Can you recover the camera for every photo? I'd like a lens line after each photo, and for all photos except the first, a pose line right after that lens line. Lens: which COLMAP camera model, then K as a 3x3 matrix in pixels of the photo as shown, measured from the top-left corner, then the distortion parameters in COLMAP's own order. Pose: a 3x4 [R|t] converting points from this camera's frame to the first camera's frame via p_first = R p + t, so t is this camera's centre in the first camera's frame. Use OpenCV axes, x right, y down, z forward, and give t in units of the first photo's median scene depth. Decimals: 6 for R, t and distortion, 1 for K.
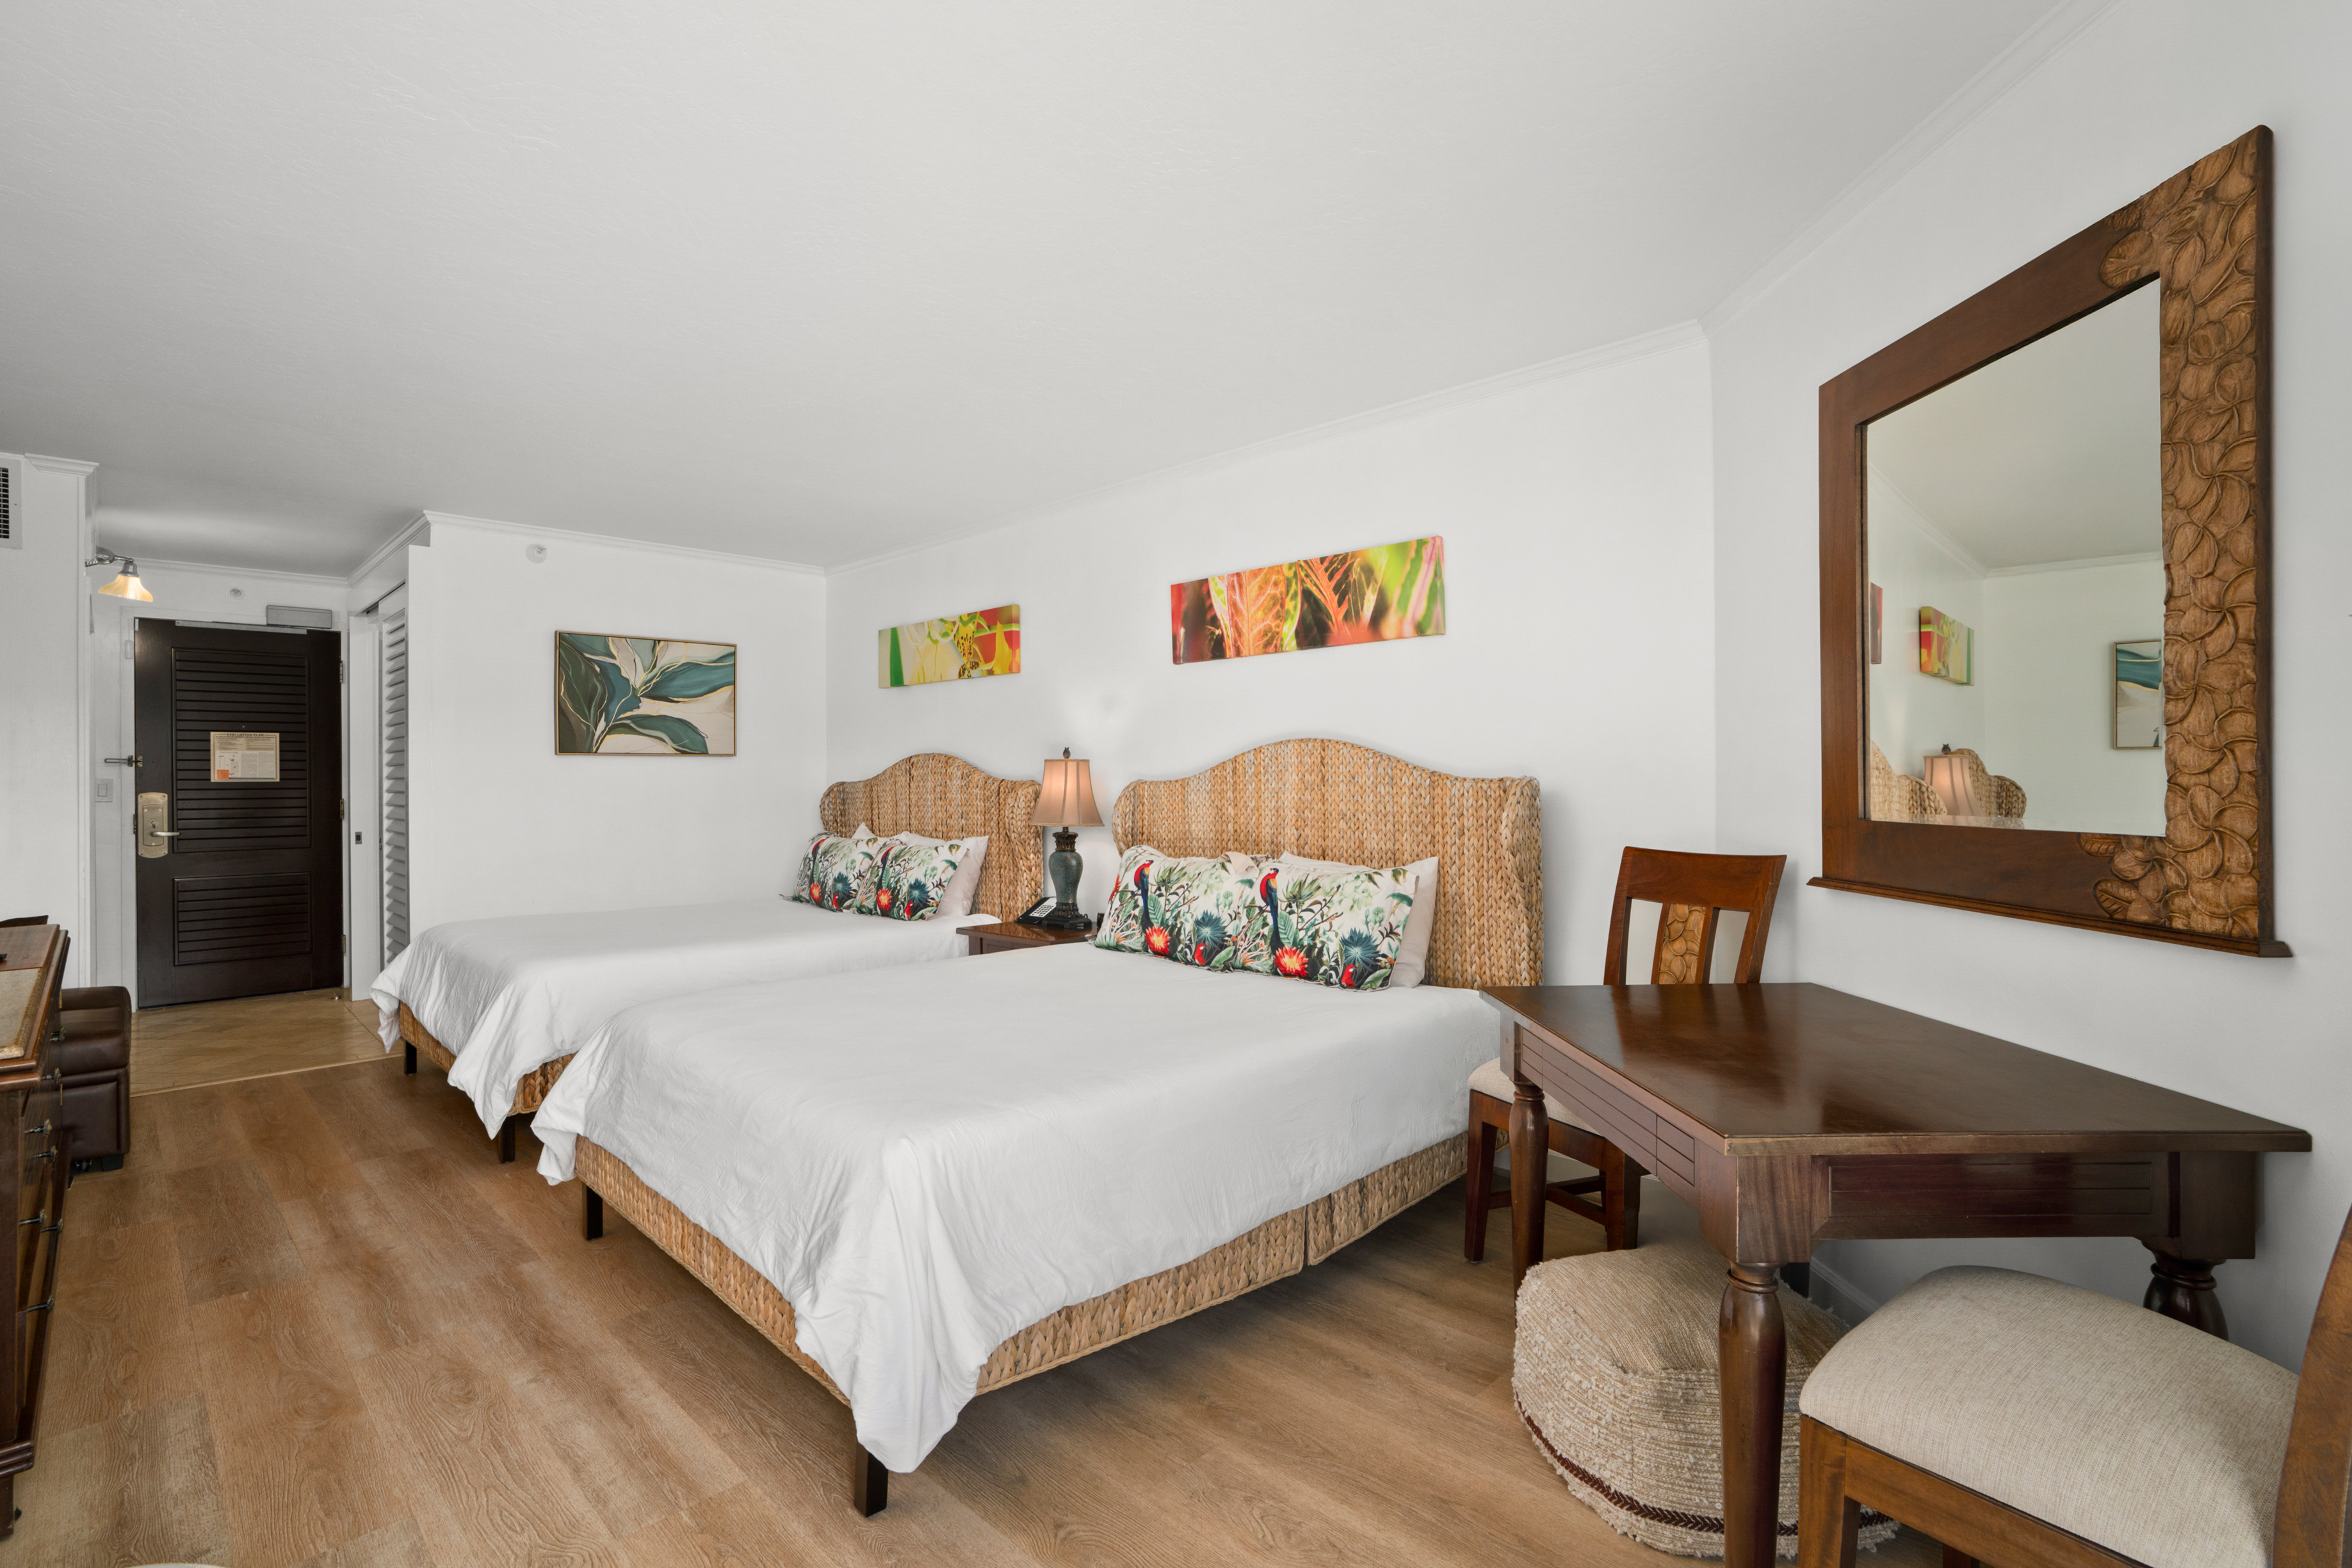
lens RADIAL K [[1132.3, 0, 1104.2], [0, 1132.3, 776.8], [0, 0, 1]] dist [-0.001219, 0.000139]
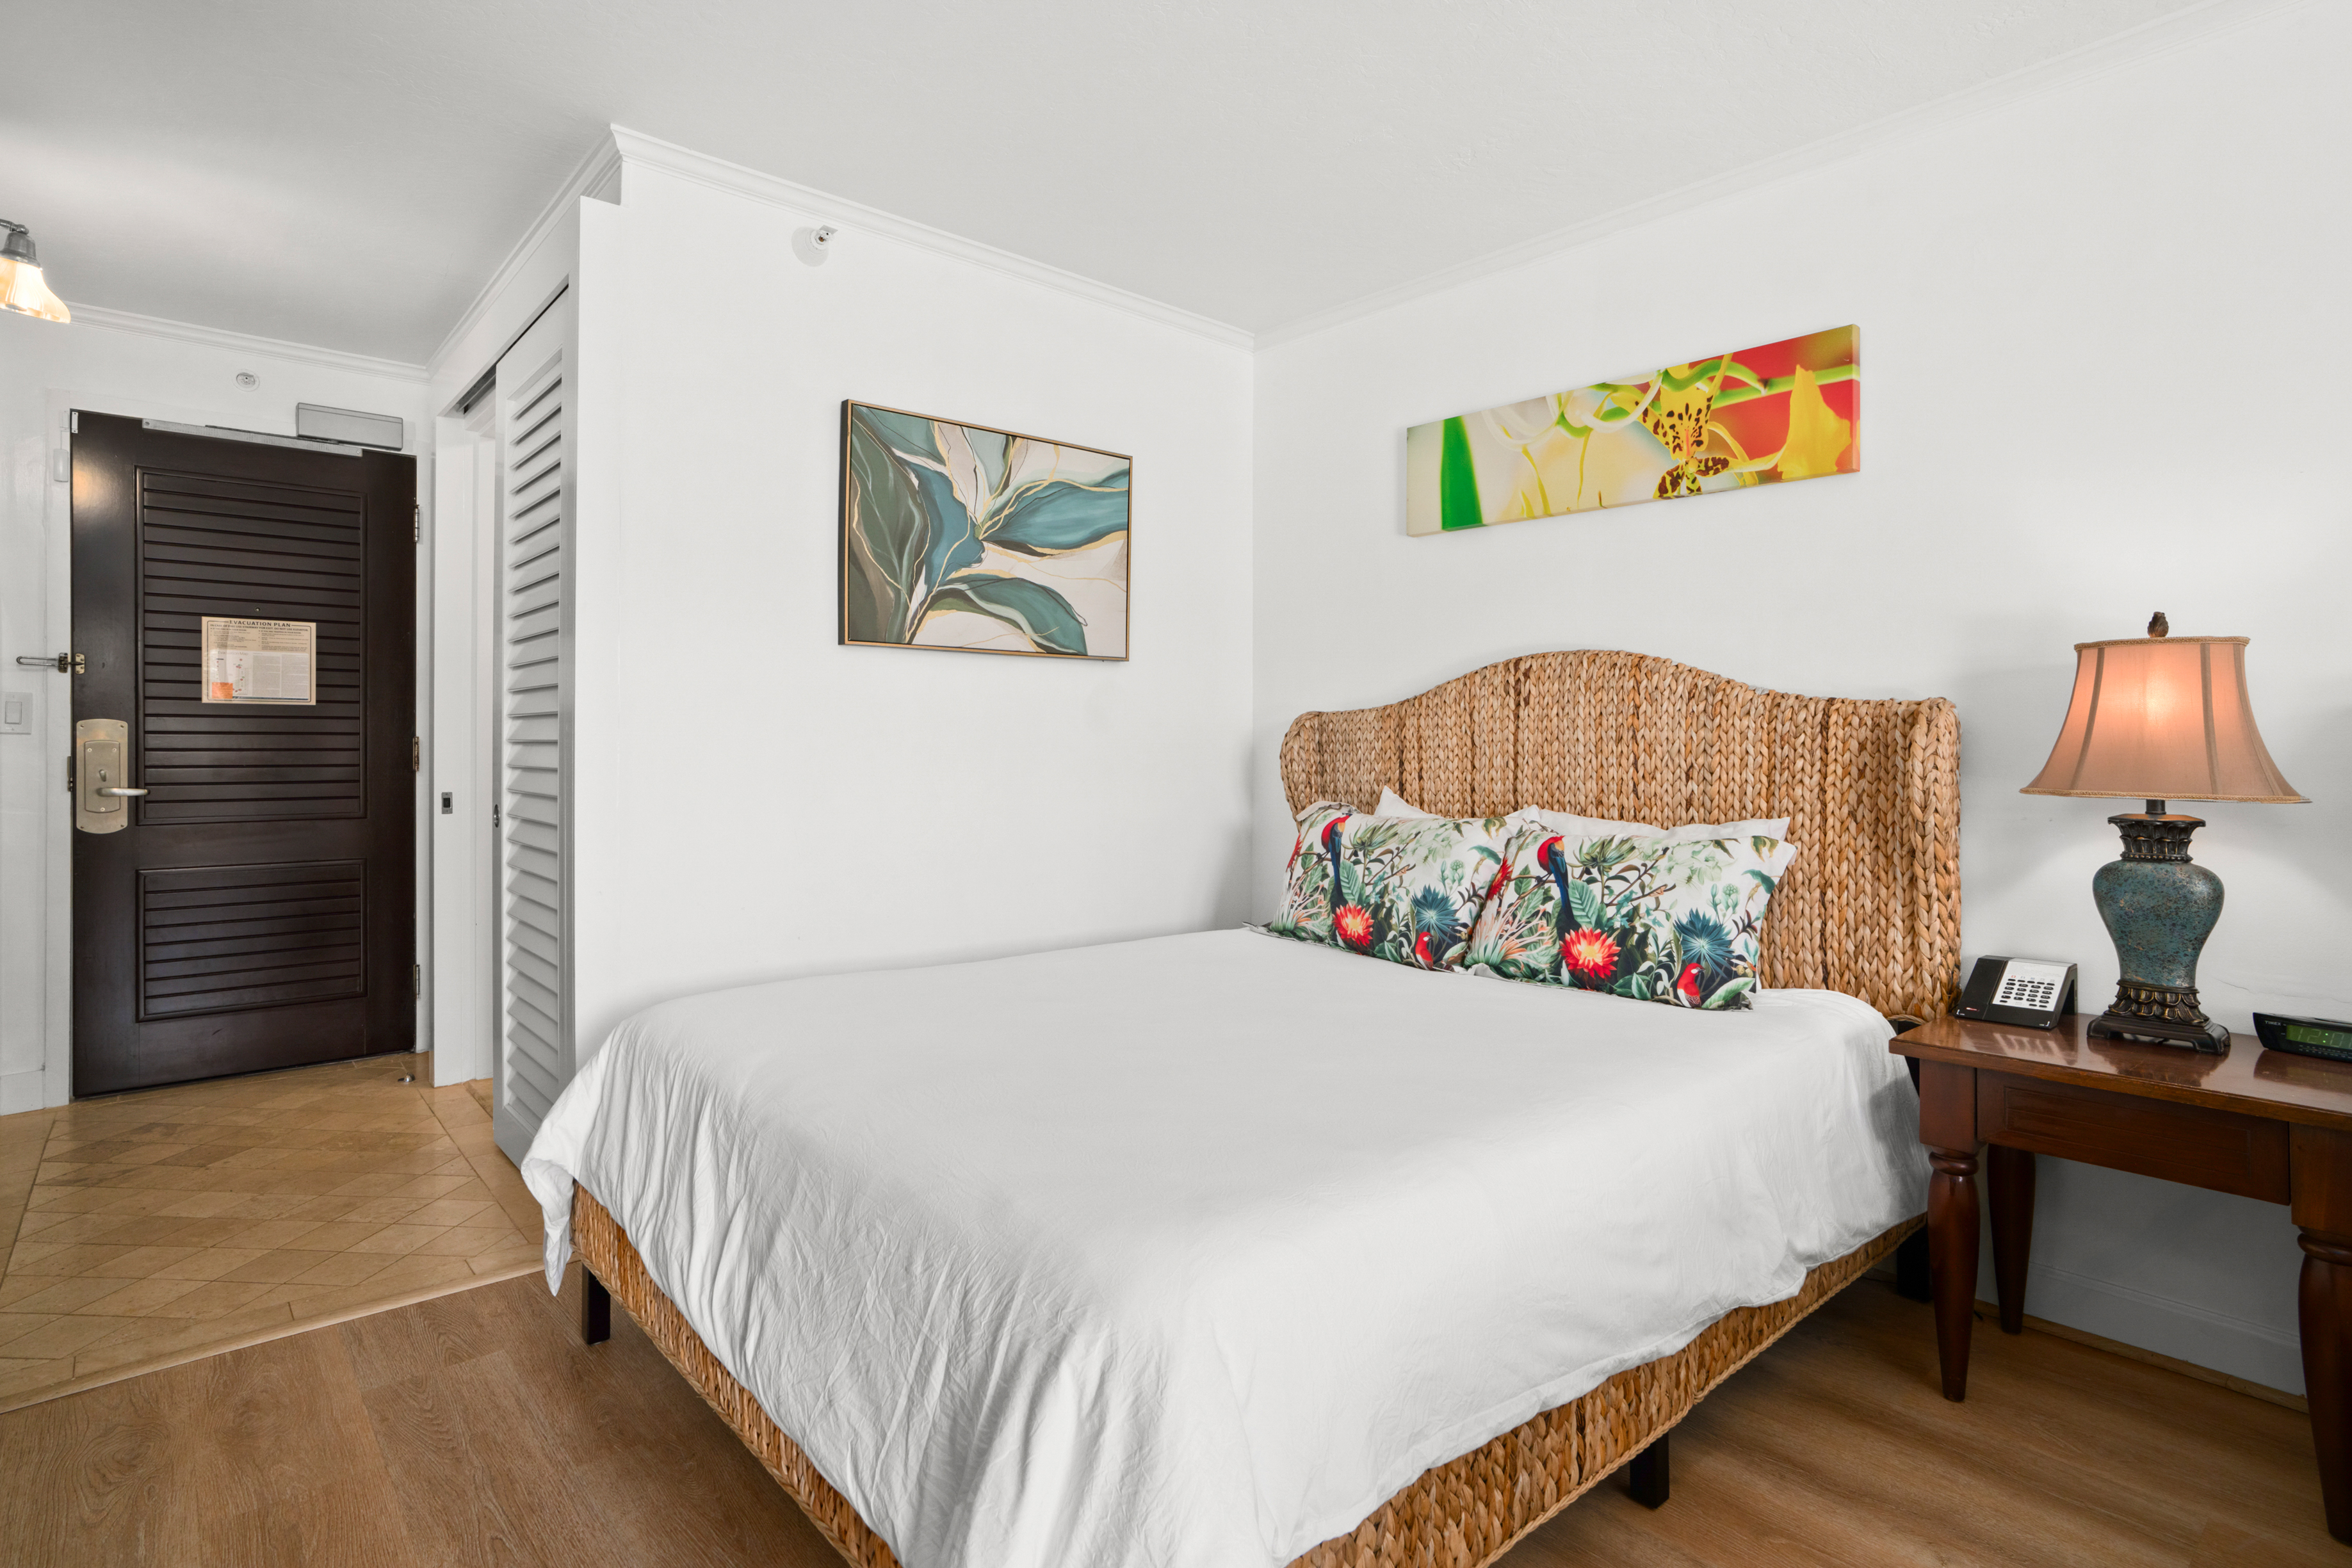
lens RADIAL K [[1258.5, 0, 1172.0], [0, 1258.5, 753.8], [0, 0, 1]] dist [-0.043215, 0.020182]
pose [[0.999607, 0.011279, -0.025649, -0.302999], [-0.010998, 0.999879, 0.011039, 0.019949], [0.025770, -0.010753, 0.999610, 0.417212]]
